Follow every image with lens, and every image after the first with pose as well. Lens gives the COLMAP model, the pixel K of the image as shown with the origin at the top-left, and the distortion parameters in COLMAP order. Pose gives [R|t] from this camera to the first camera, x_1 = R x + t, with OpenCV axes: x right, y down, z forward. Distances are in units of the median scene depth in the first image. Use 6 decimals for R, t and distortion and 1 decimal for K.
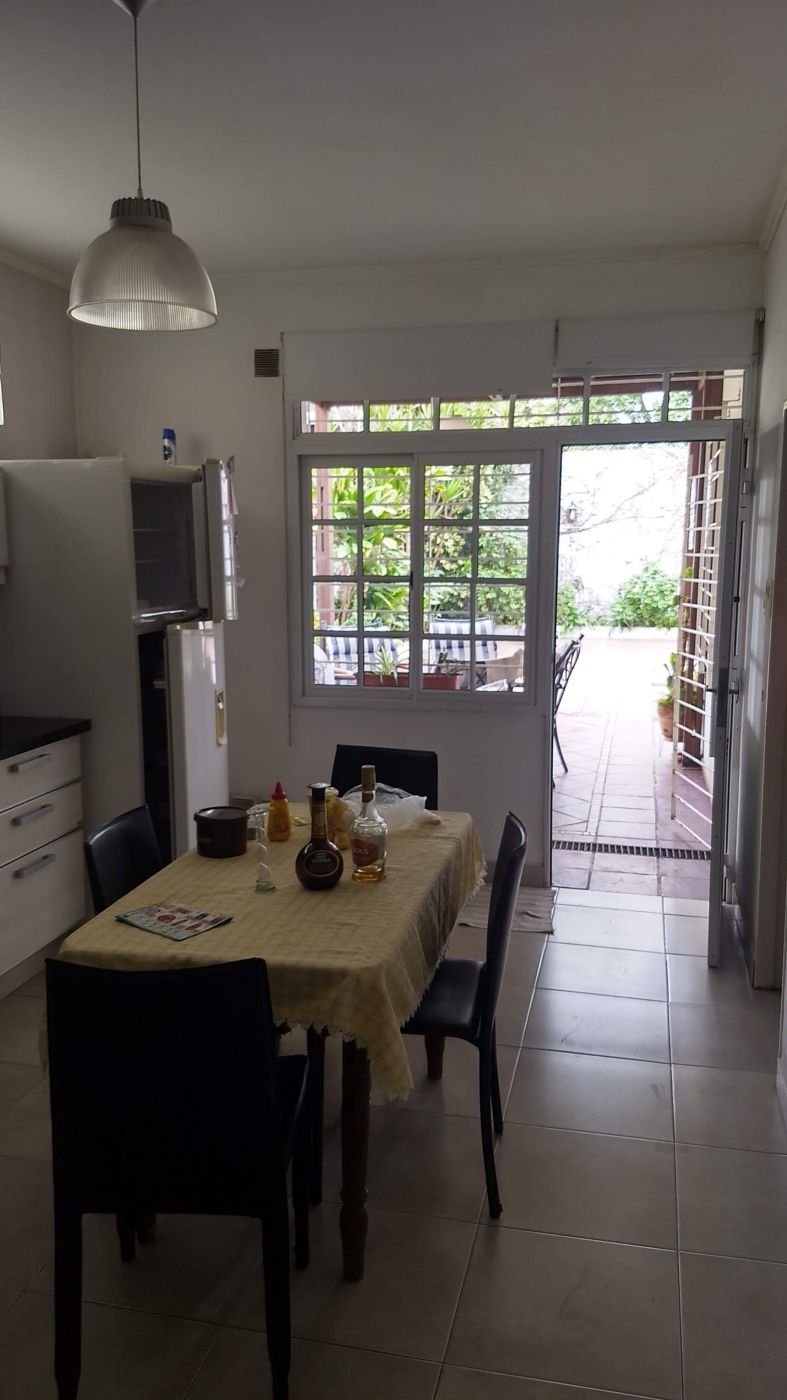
lens RADIAL K [[971.1, 0, 393.5], [0, 971.1, 700.0], [0, 0, 1]] dist [0.008167, 0.000128]
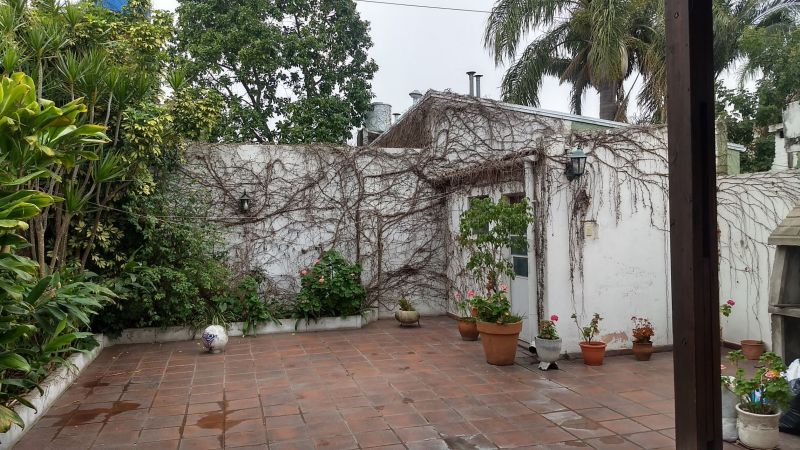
lens RADIAL K [[554.9, 0, 400.0], [0, 554.9, 225.0], [0, 0, 1]] dist [0.008167, 0.000128]
pose [[0.852128, -0.010696, 0.523224, 0.024597], [0.095854, 0.986068, -0.135952, -0.081817], [-0.514480, 0.166001, 0.841281, 0.464526]]
